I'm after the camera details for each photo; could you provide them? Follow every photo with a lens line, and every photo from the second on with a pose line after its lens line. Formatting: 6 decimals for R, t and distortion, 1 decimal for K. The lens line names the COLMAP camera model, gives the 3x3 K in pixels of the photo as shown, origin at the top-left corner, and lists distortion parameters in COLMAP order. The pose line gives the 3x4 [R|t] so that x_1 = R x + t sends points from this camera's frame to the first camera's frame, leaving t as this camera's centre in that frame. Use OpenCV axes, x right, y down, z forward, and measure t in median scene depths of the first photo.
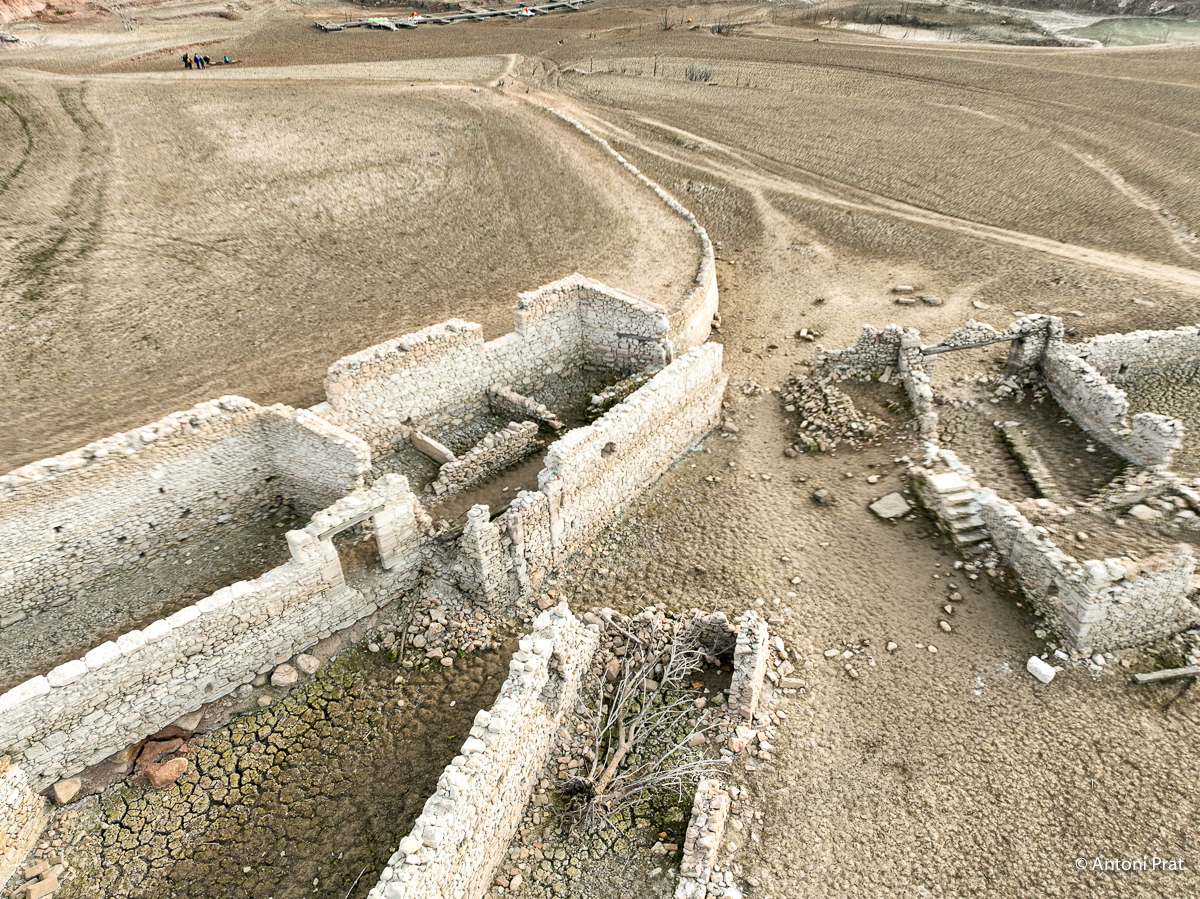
lens RADIAL K [[871.0, 0, 605.6], [0, 871.0, 445.8], [0, 0, 1]] dist [0.004509, 0.007832]
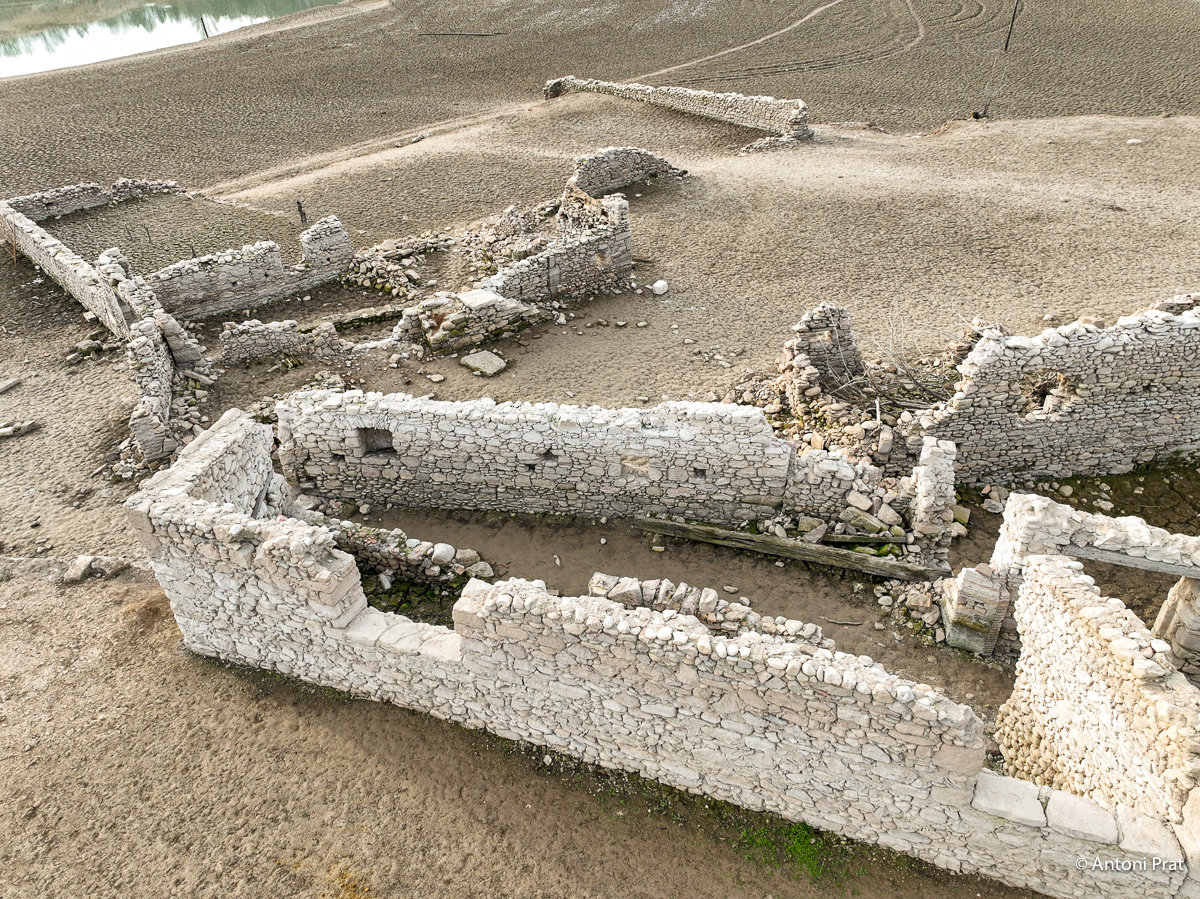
lens RADIAL K [[871.0, 0, 605.6], [0, 871.0, 445.8], [0, 0, 1]] dist [0.004509, 0.007832]
pose [[-0.459424, -0.451991, 0.764613, -0.491460], [0.534277, 0.547064, 0.644414, -0.434518], [-0.709562, 0.704574, -0.009846, 1.122798]]
